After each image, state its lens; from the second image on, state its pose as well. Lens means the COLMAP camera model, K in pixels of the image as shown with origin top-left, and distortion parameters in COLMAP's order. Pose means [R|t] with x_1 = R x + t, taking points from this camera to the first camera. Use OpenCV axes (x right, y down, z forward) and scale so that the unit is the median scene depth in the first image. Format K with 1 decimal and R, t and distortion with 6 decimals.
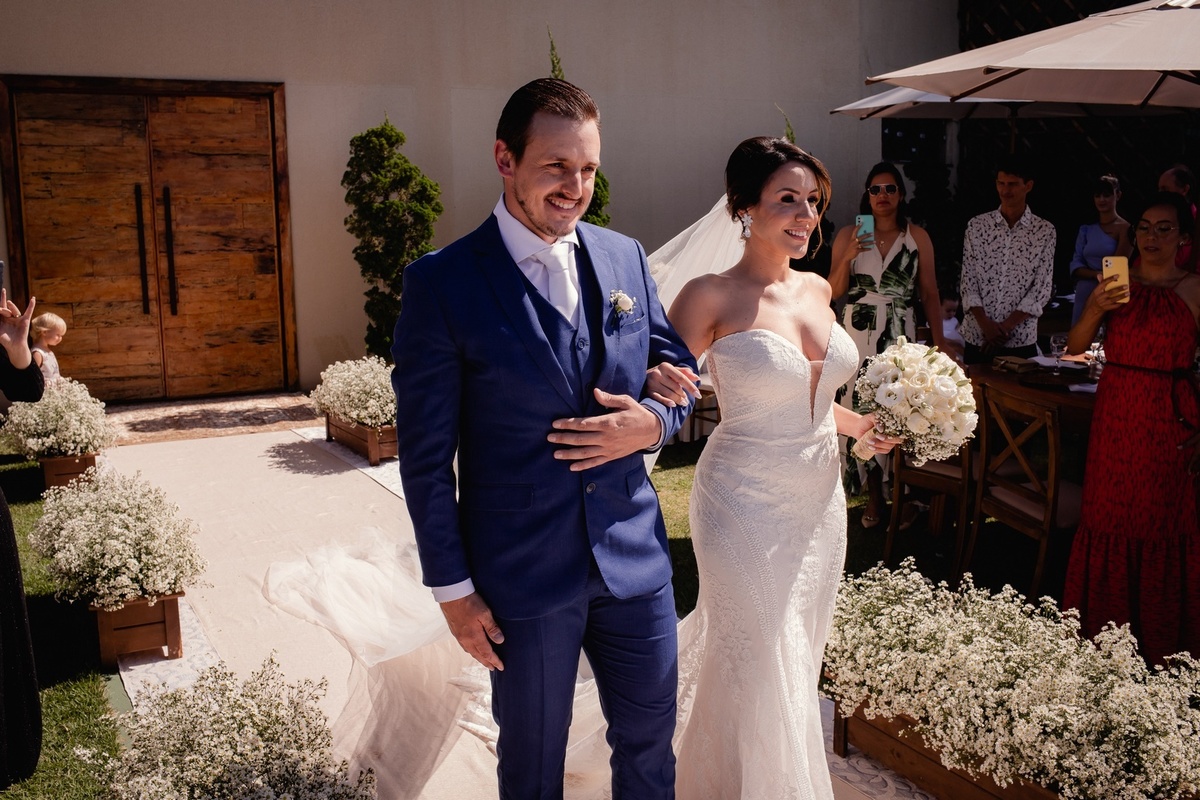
lens RADIAL K [[1162.0, 0, 596.8], [0, 1162.0, 399.1], [0, 0, 1]] dist [-0.072075, 0.071287]
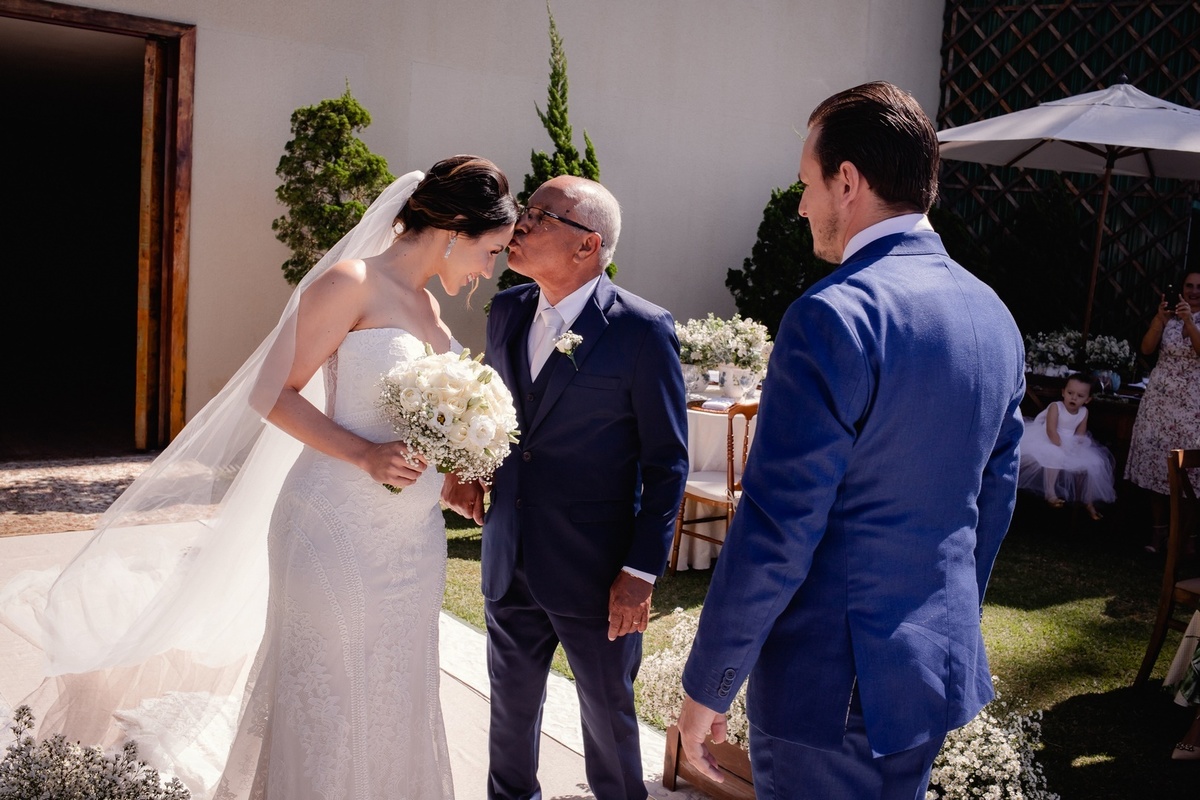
lens RADIAL K [[1162.0, 0, 596.8], [0, 1162.0, 399.1], [0, 0, 1]] dist [-0.072075, 0.071287]
pose [[0.979149, 0.056986, 0.194988, -0.159258], [-0.052637, 0.998237, -0.027418, -0.036604], [-0.196207, 0.016582, 0.980422, 0.261999]]
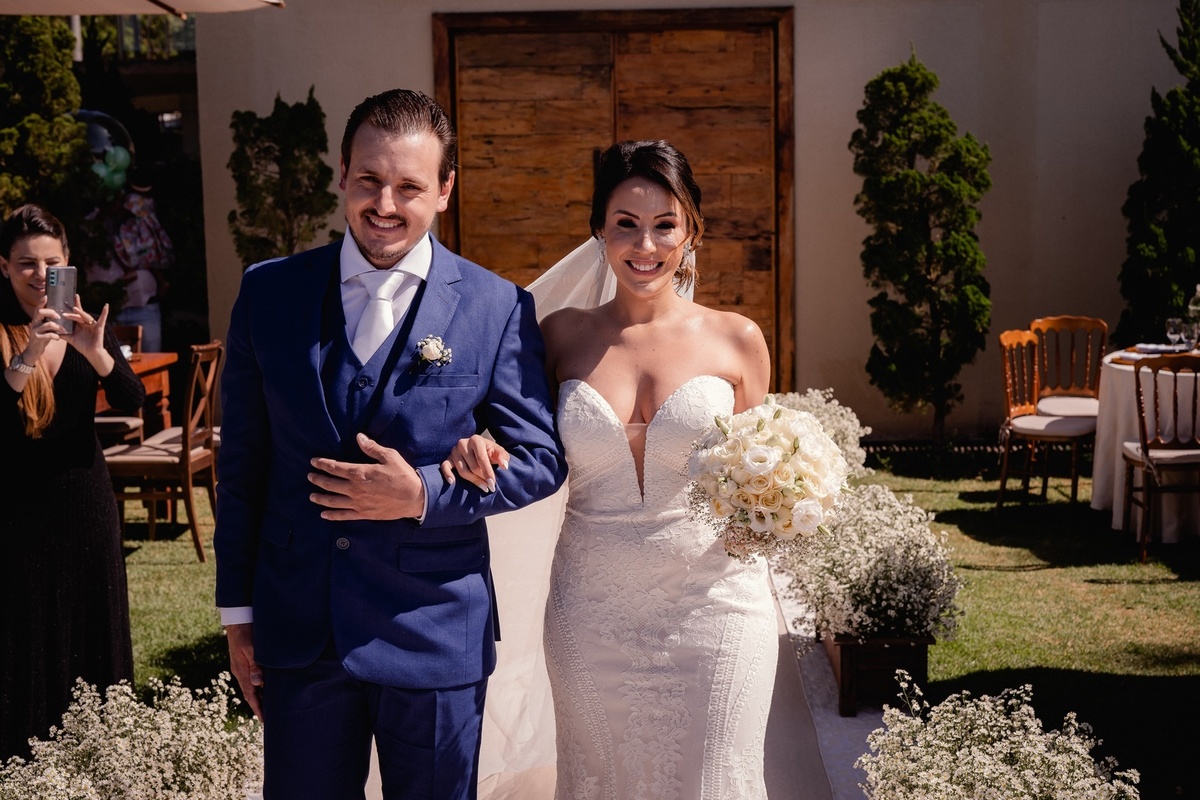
lens RADIAL K [[1846.3, 0, 660.8], [0, 1846.3, 447.7], [0, 0, 1]] dist [0.007165, 0.017548]
pose [[0.880474, 0.066402, -0.469422, 0.227316], [-0.070518, 0.997471, 0.008830, -0.002928], [0.468821, 0.025328, 0.882930, -0.058626]]
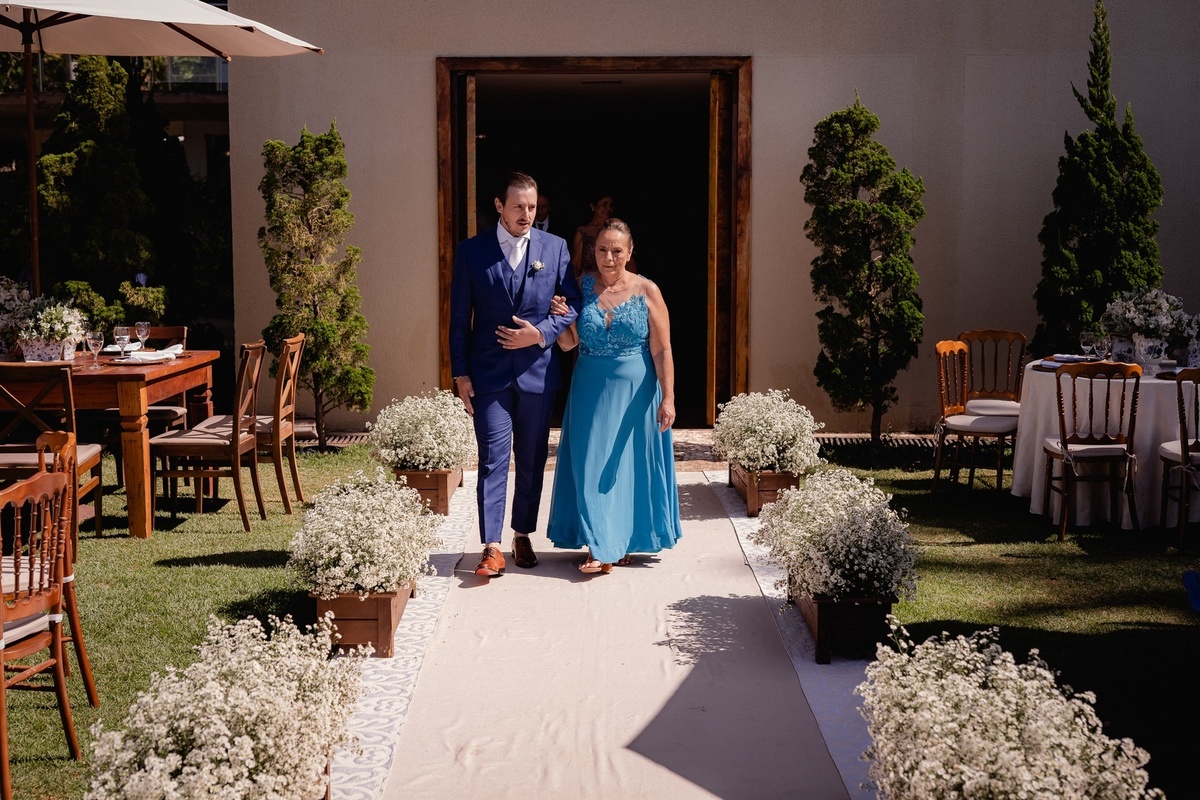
lens RADIAL K [[1687.2, 0, 608.3], [0, 1687.2, 412.1], [0, 0, 1]] dist [0.016527, 0.022505]
pose [[0.884844, 0.067924, -0.460909, 0.223787], [-0.082816, 0.996491, -0.012136, 0.004055], [0.458467, 0.048909, 0.887364, -0.118356]]
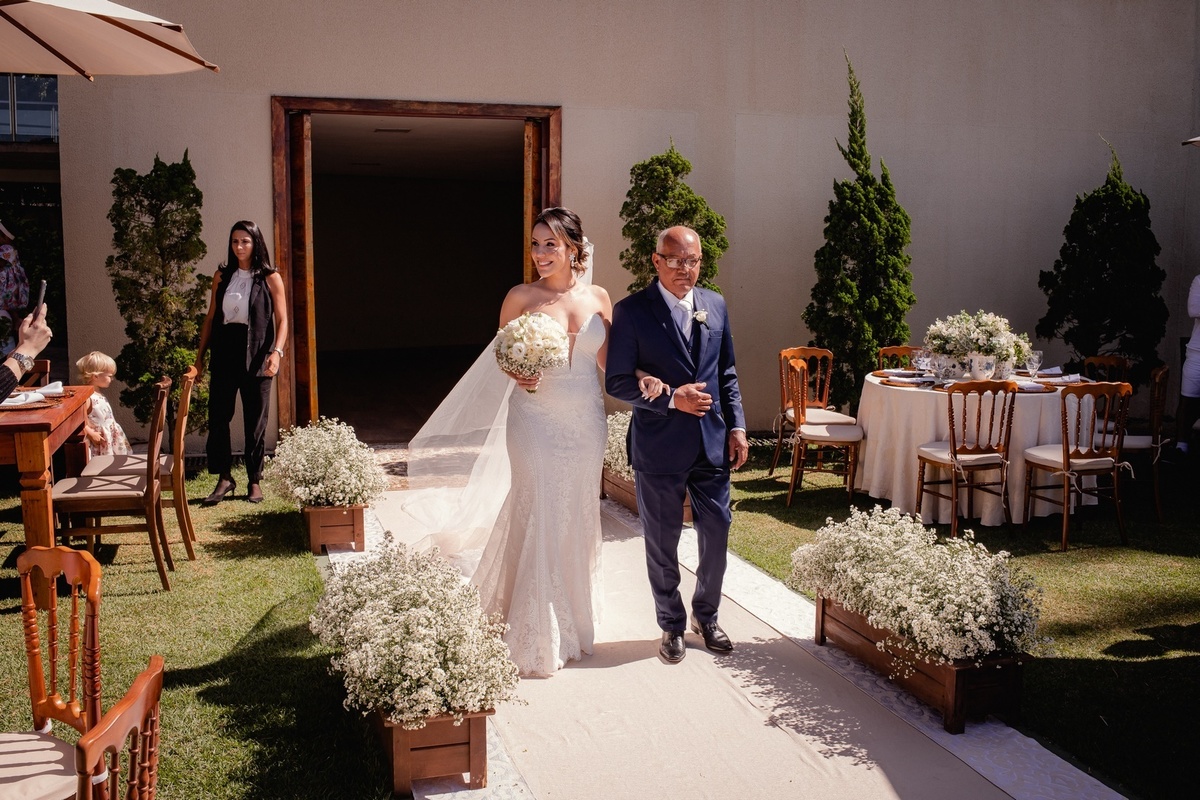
lens RADIAL K [[1170.1, 0, 600.0], [0, 1170.1, 400.0], [0, 0, 1]] dist [-0.074923, 0.076611]
pose [[0.983463, 0.042272, -0.176105, -0.067106], [-0.047365, 0.998569, -0.024815, -0.015627], [0.174804, 0.032746, 0.984058, 0.087304]]
